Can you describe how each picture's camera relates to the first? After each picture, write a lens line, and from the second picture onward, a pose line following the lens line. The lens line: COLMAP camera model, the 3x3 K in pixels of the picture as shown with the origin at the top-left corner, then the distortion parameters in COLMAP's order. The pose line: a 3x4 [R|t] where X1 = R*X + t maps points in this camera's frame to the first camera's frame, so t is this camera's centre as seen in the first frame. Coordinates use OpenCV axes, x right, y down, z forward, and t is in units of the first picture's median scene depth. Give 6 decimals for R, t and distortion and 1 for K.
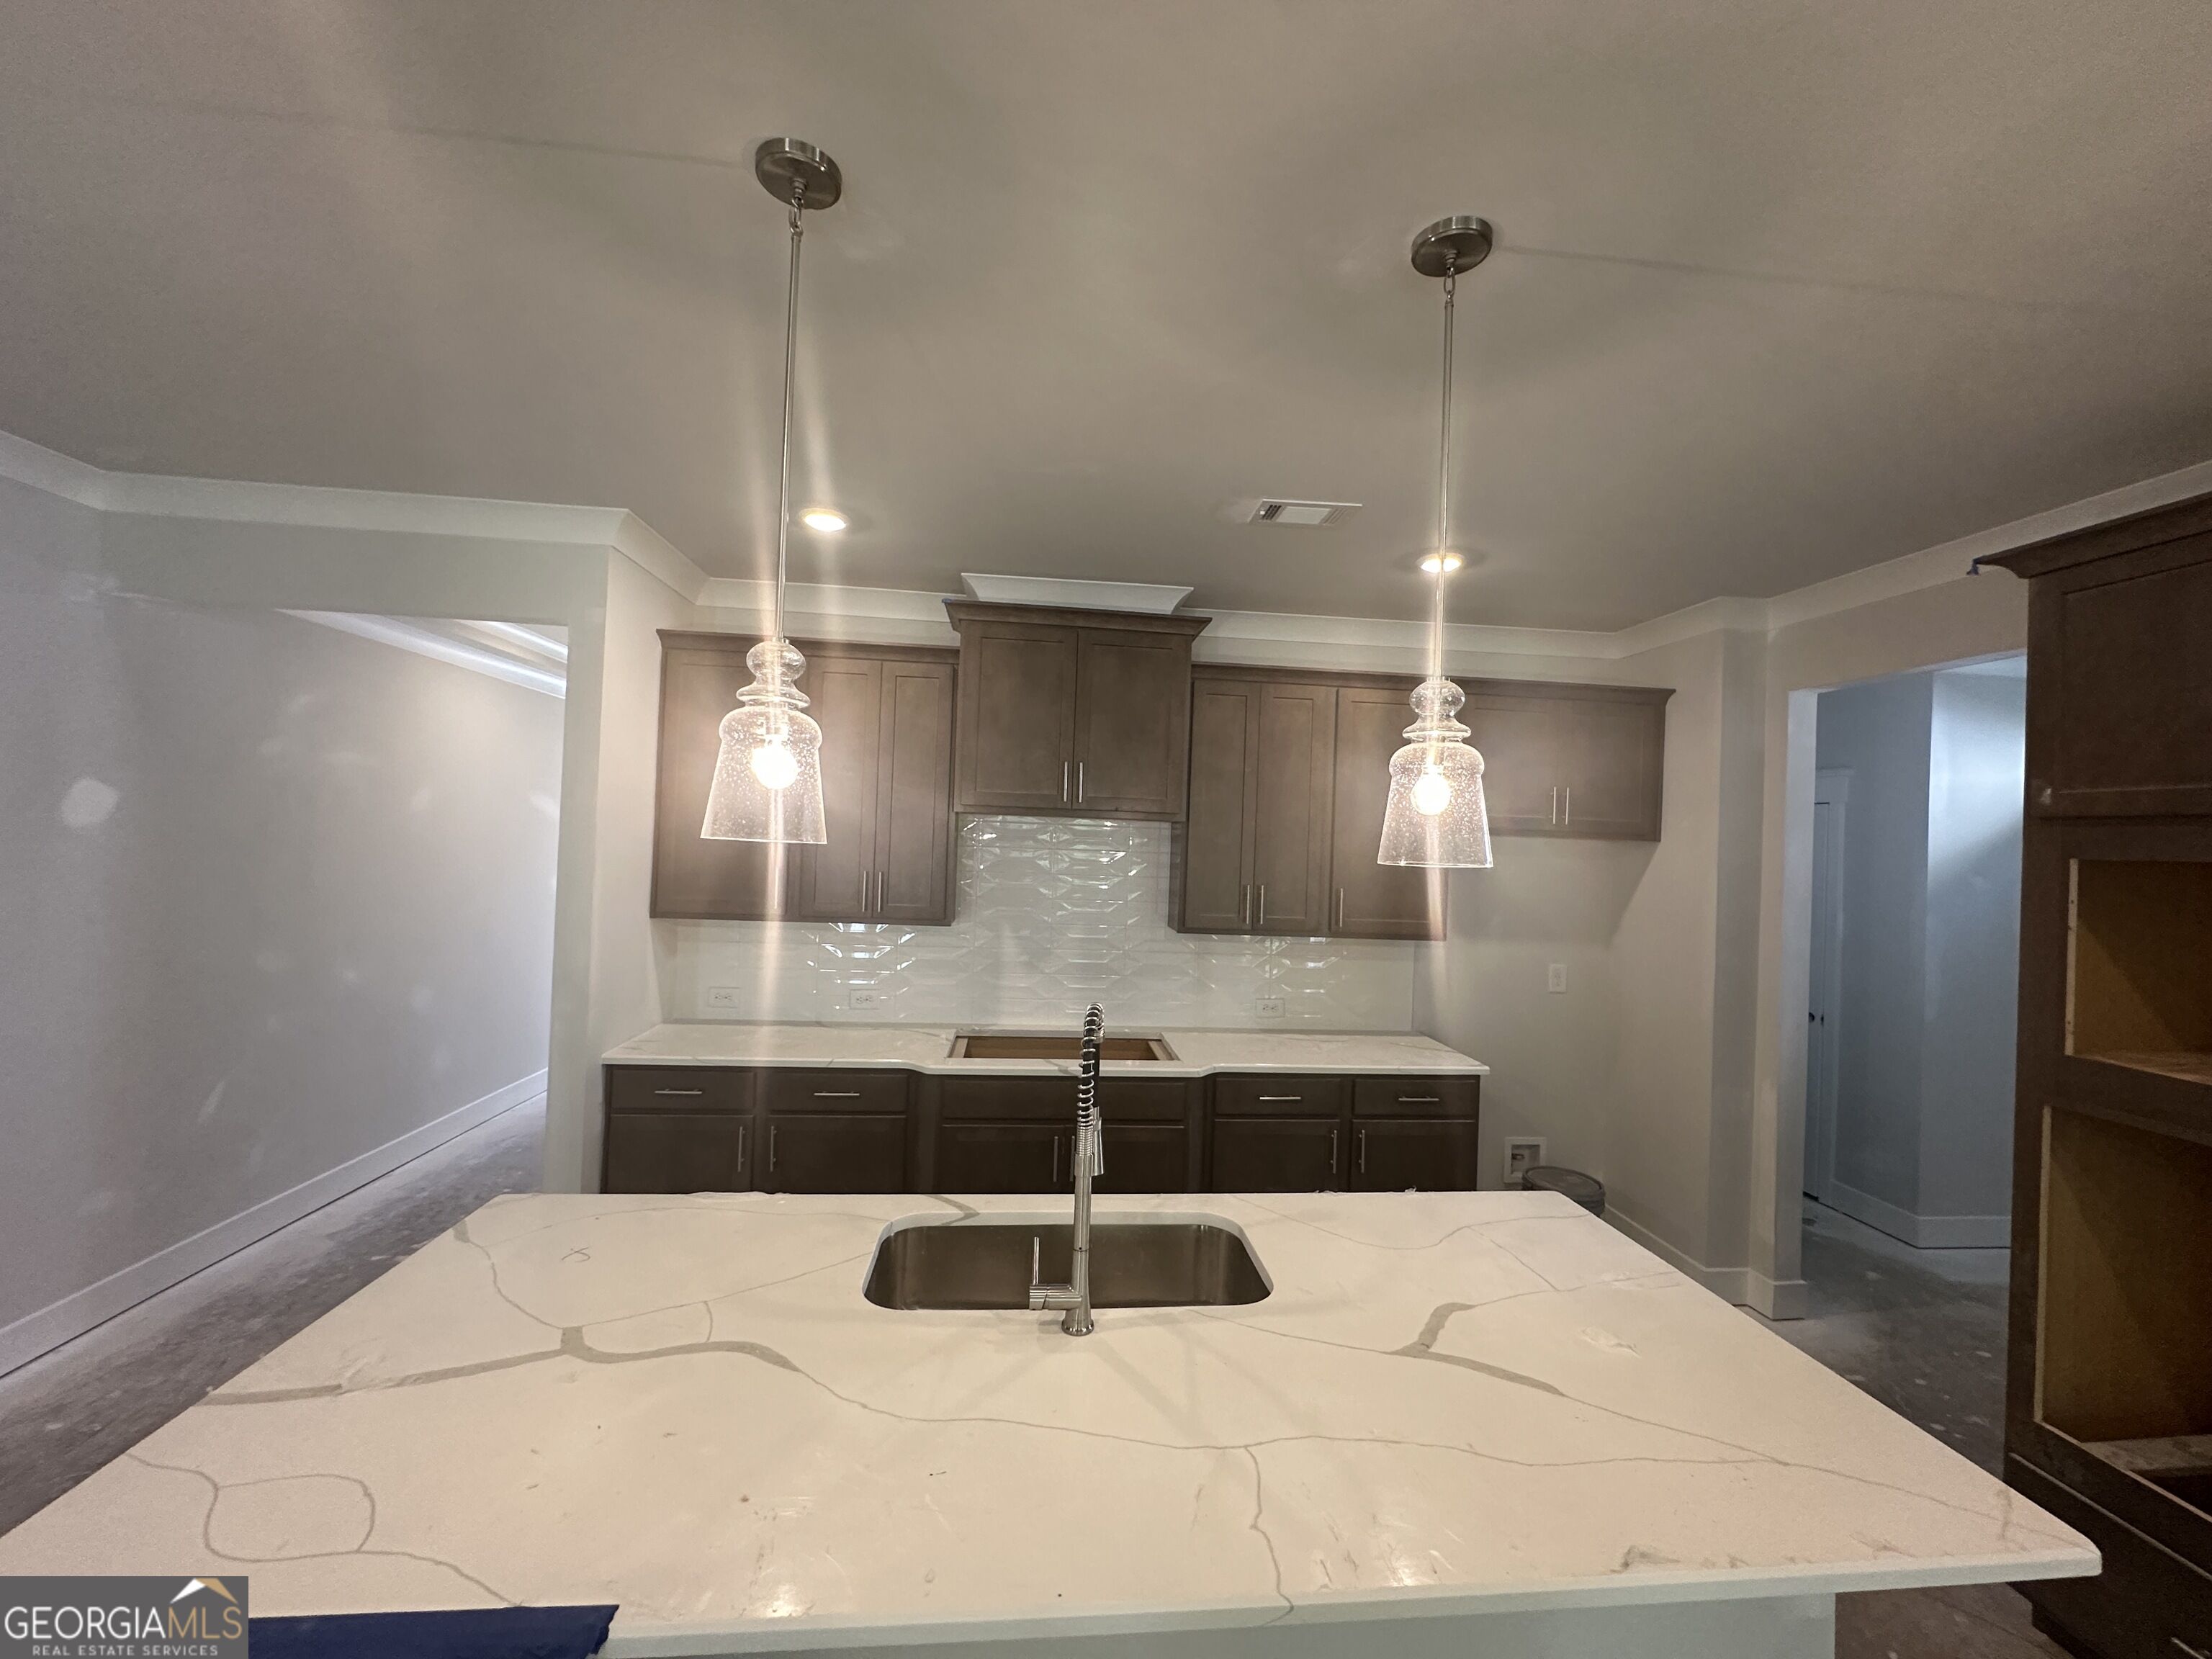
lens RADIAL K [[879.4, 0, 1109.3], [0, 879.4, 827.5], [0, 0, 1]] dist [-0.003843, 0.000120]
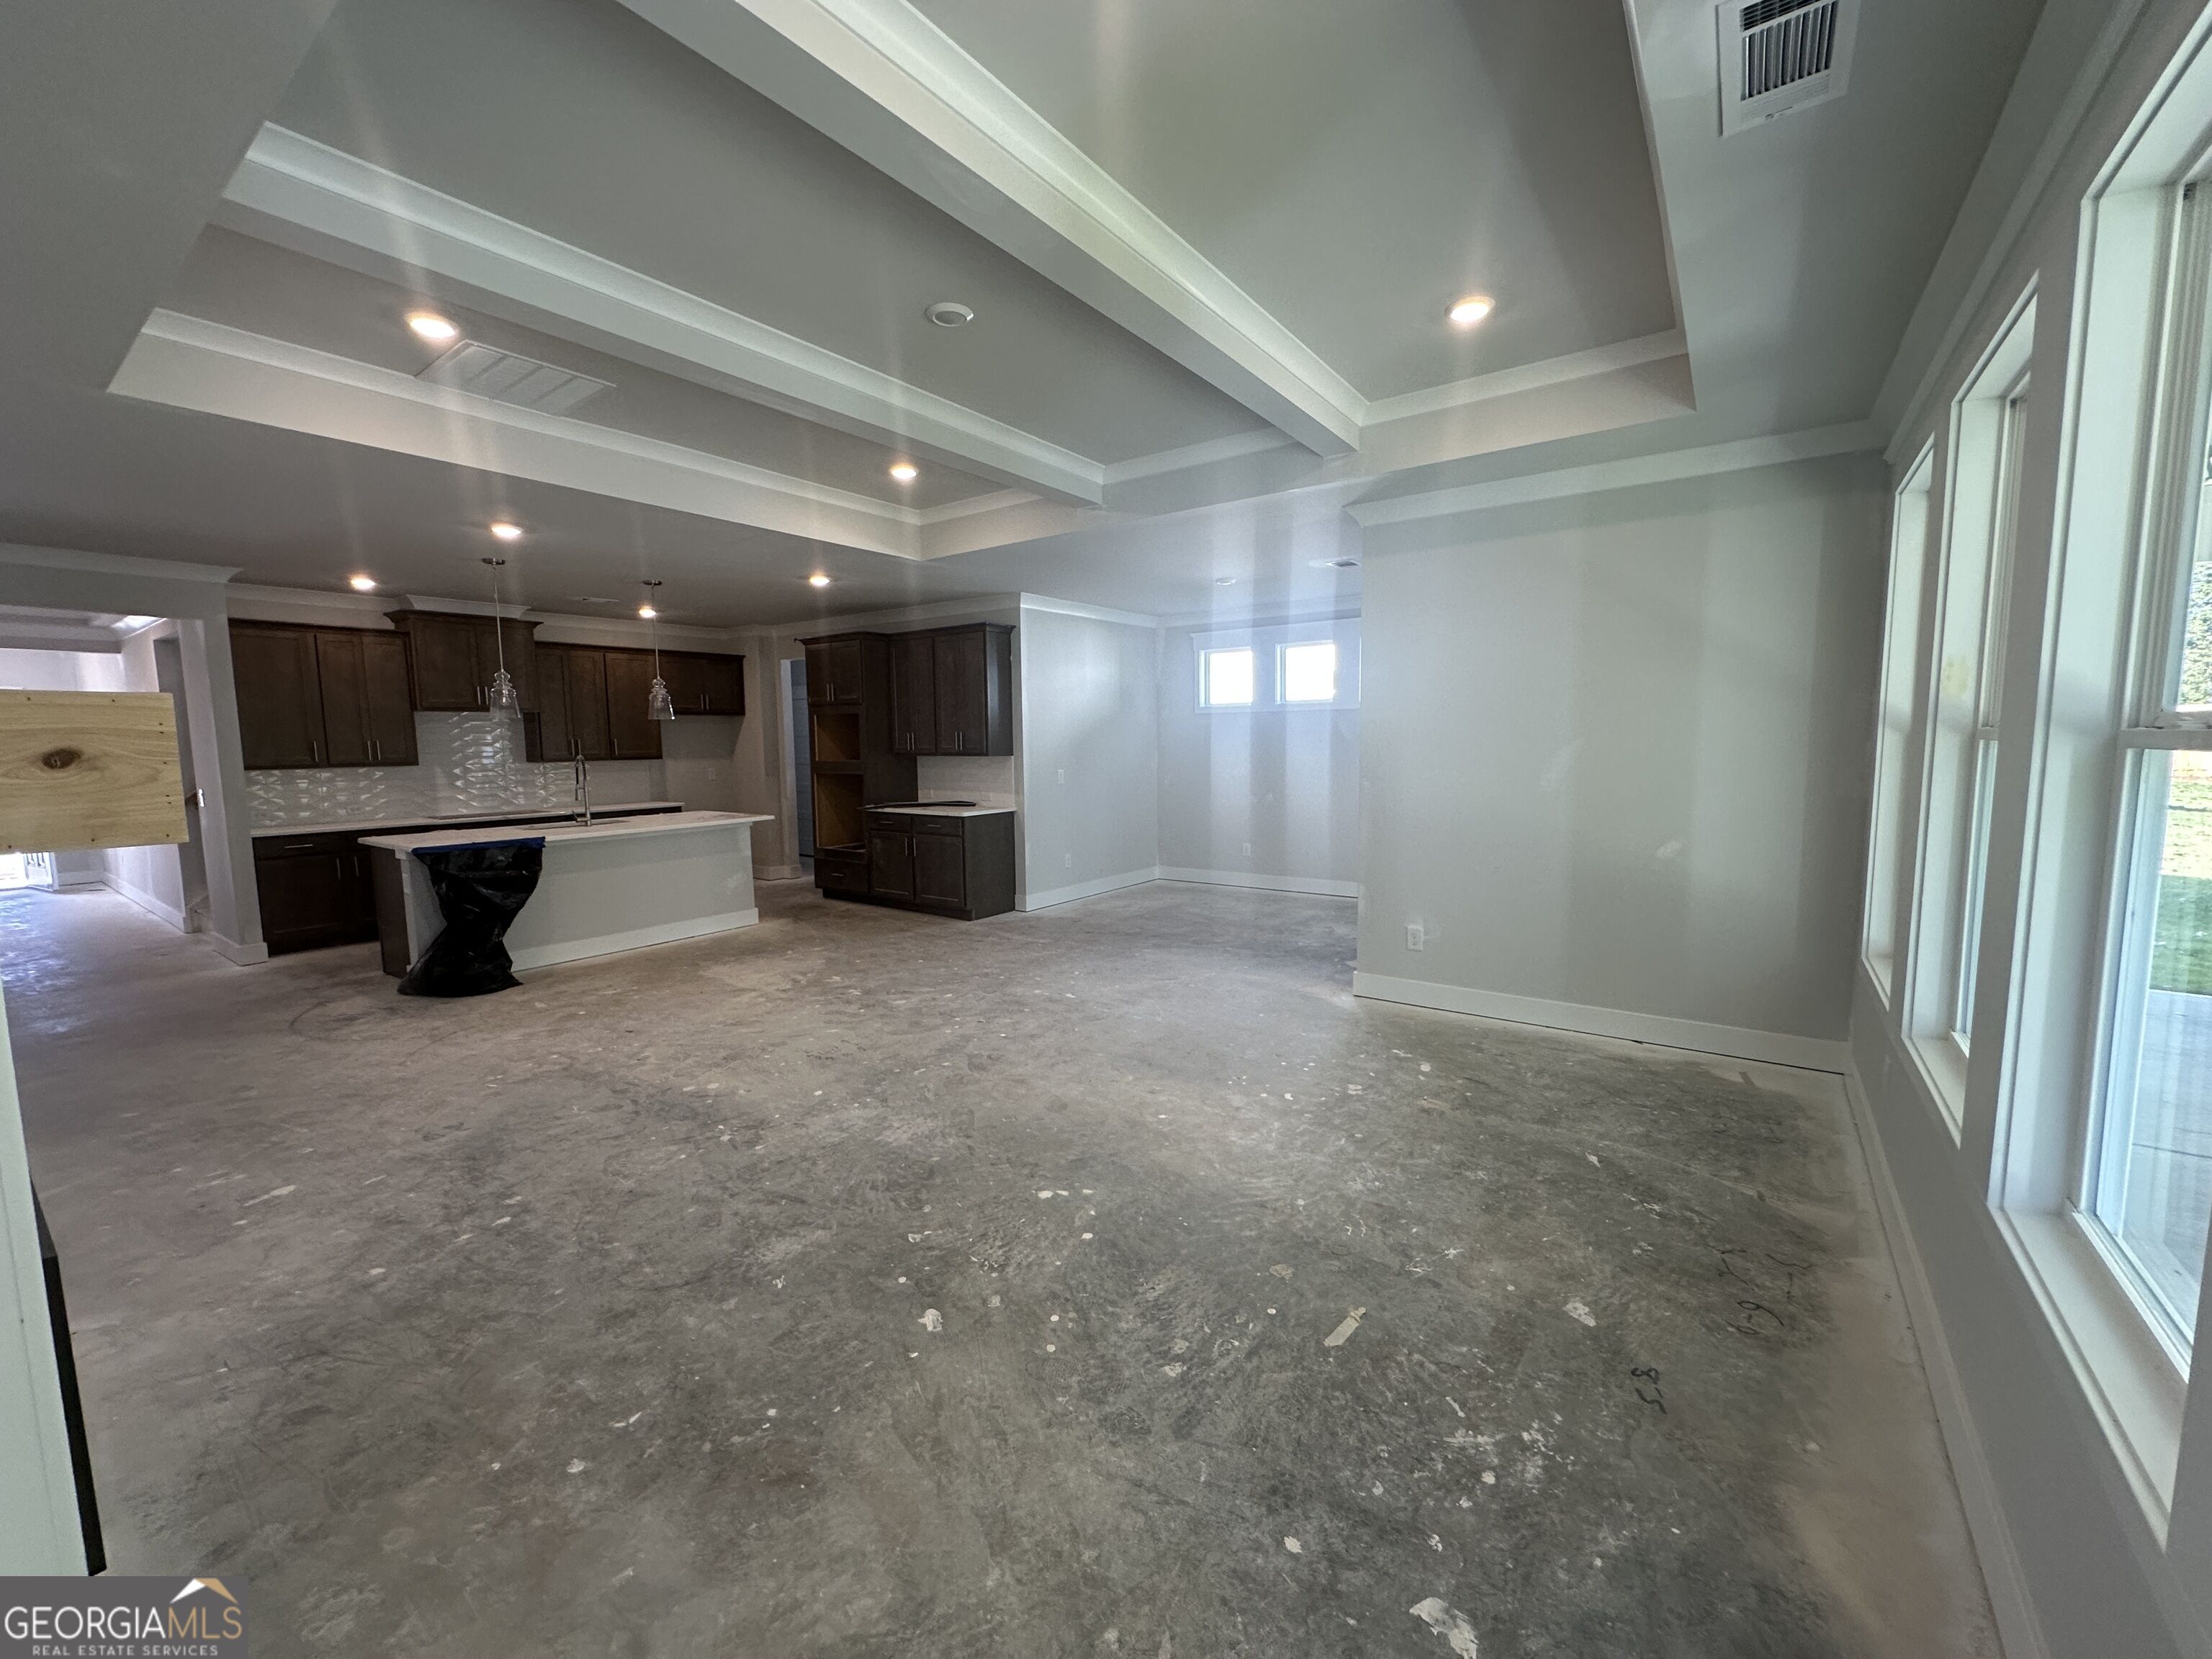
lens RADIAL K [[879.4, 0, 1109.3], [0, 879.4, 827.5], [0, 0, 1]] dist [-0.003843, 0.000120]
pose [[0.654890, -0.124259, 0.745439, -1.246511], [0.026782, 0.989586, 0.141428, 0.013032], [-0.755250, -0.072656, 0.651398, -2.971087]]
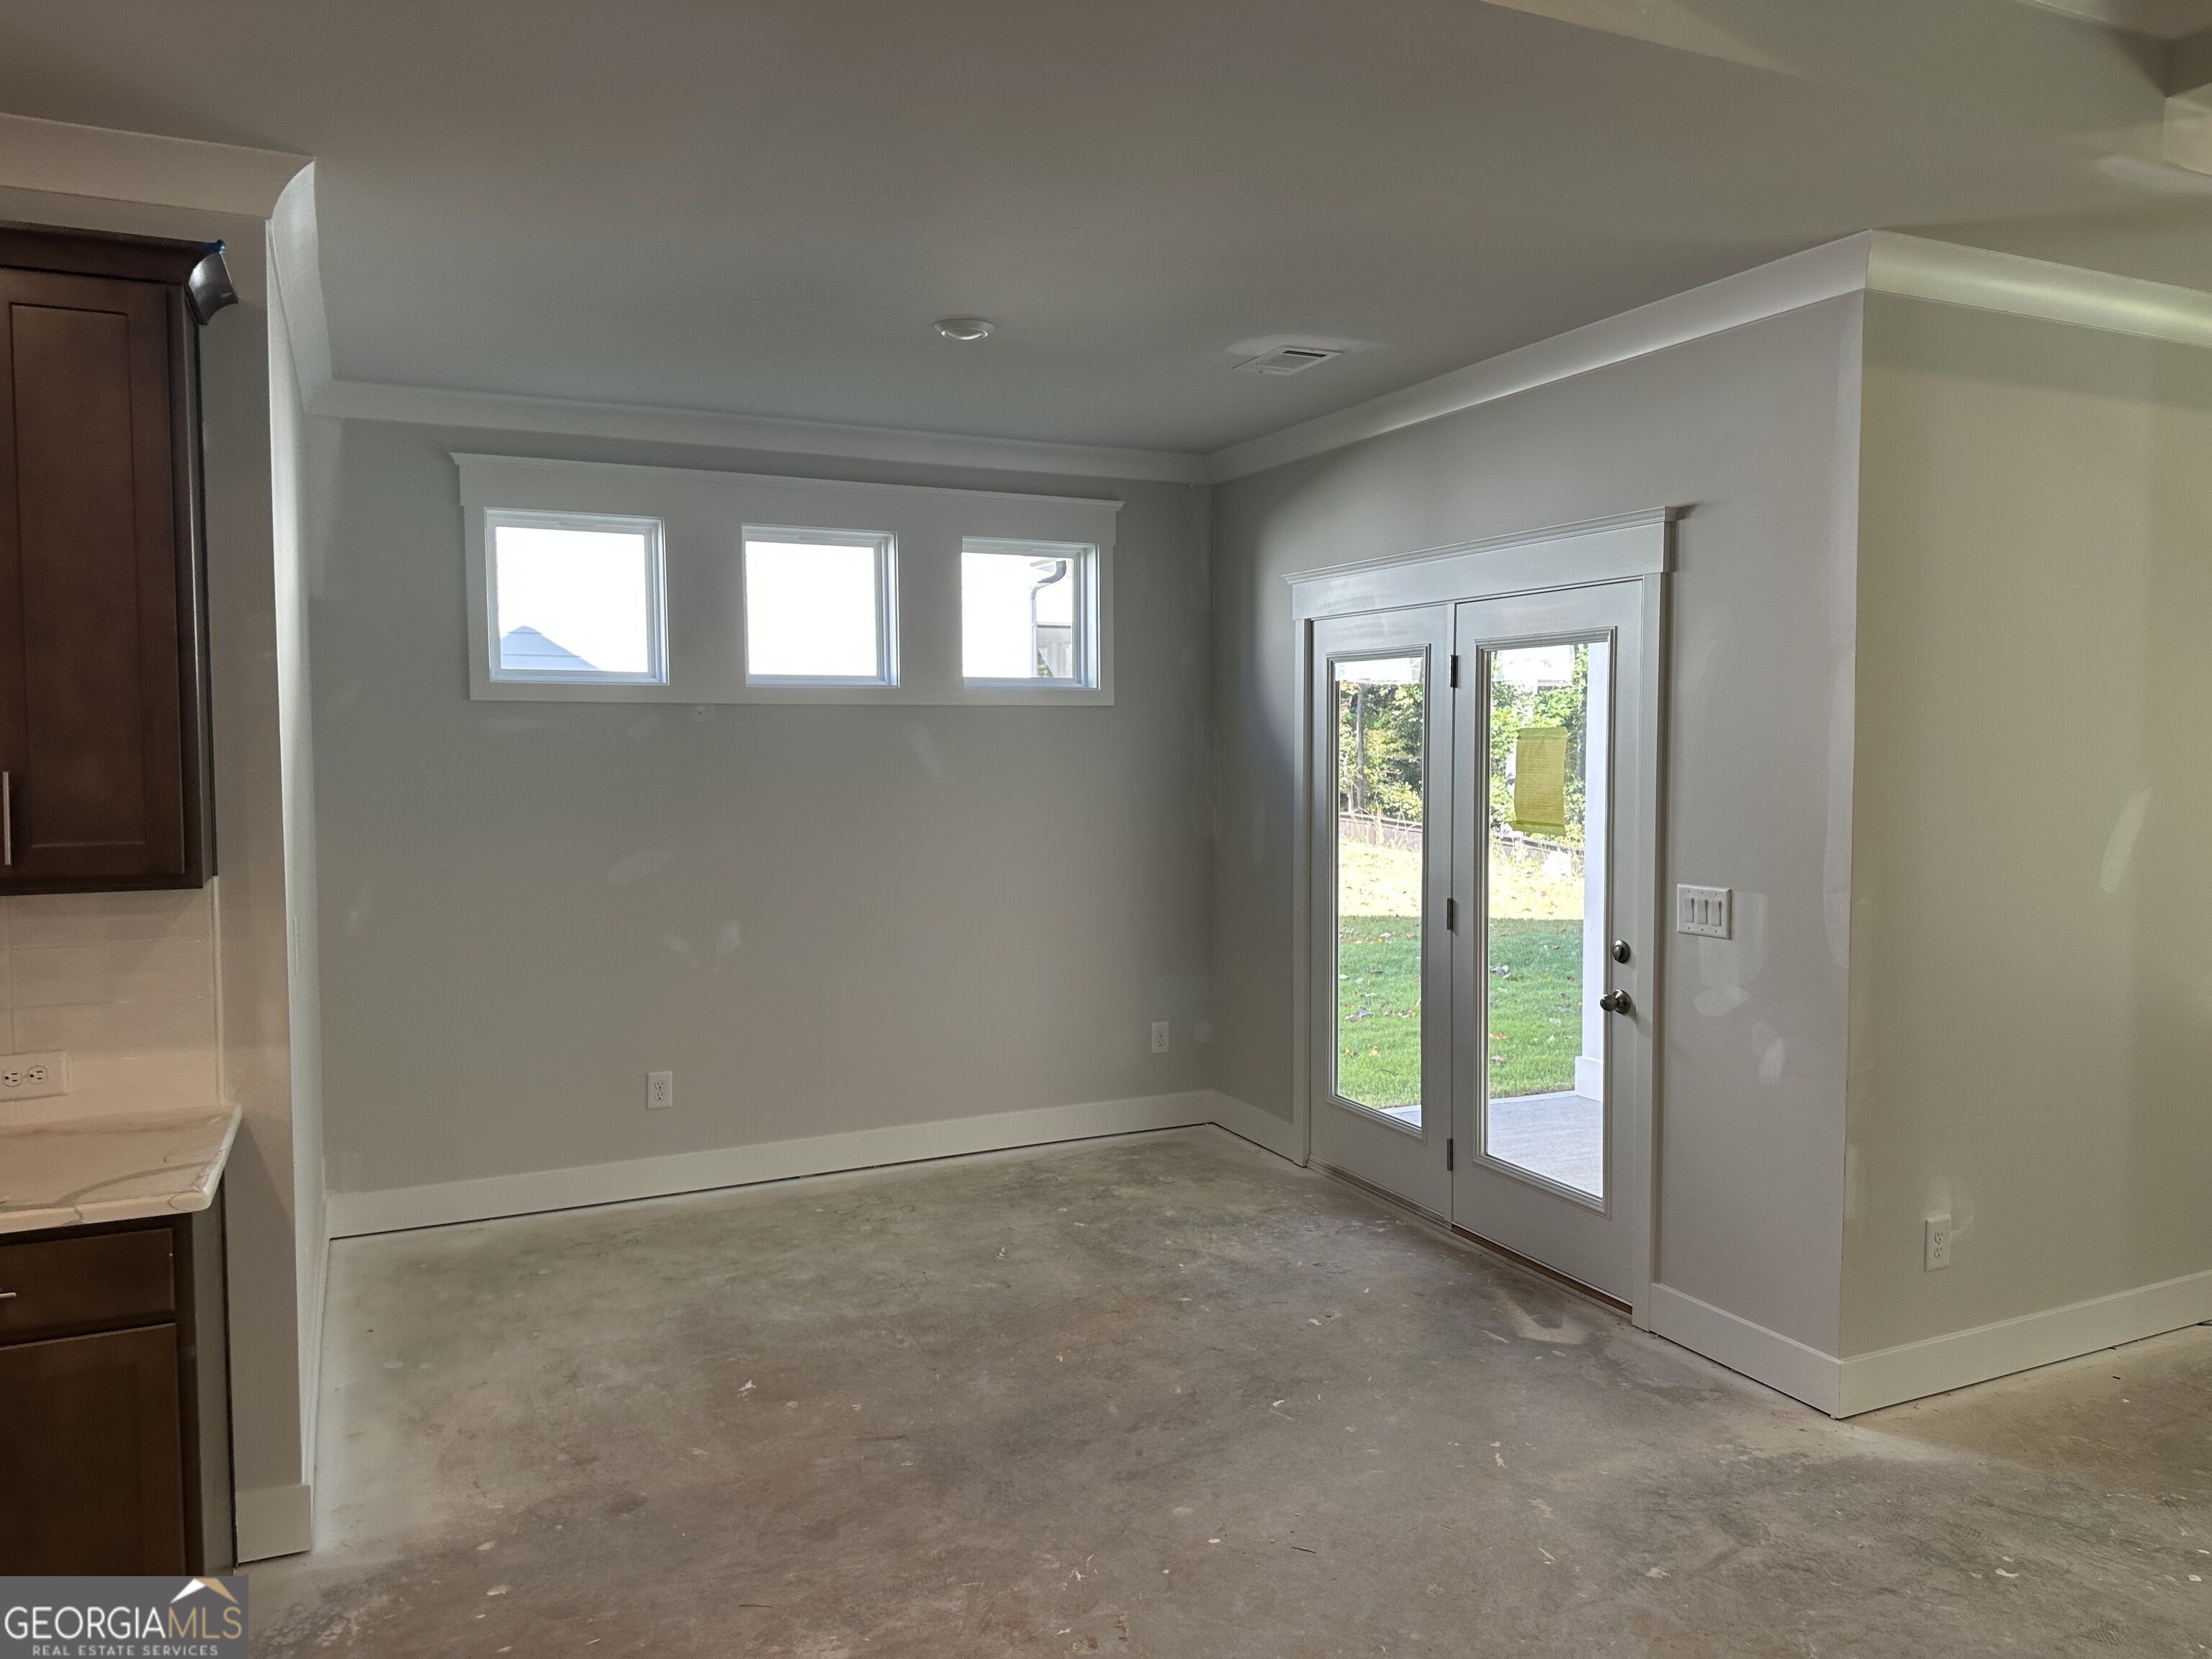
lens RADIAL K [[1553.8, 0, 1100.7], [0, 1553.8, 814.7], [0, 0, 1]] dist [0.061569, -0.076976]
pose [[-0.337988, -0.088841, 0.936948, -0.275772], [-0.025856, 0.996035, 0.085117, 0.025358], [-0.940795, 0.004543, -0.338945, -0.284657]]
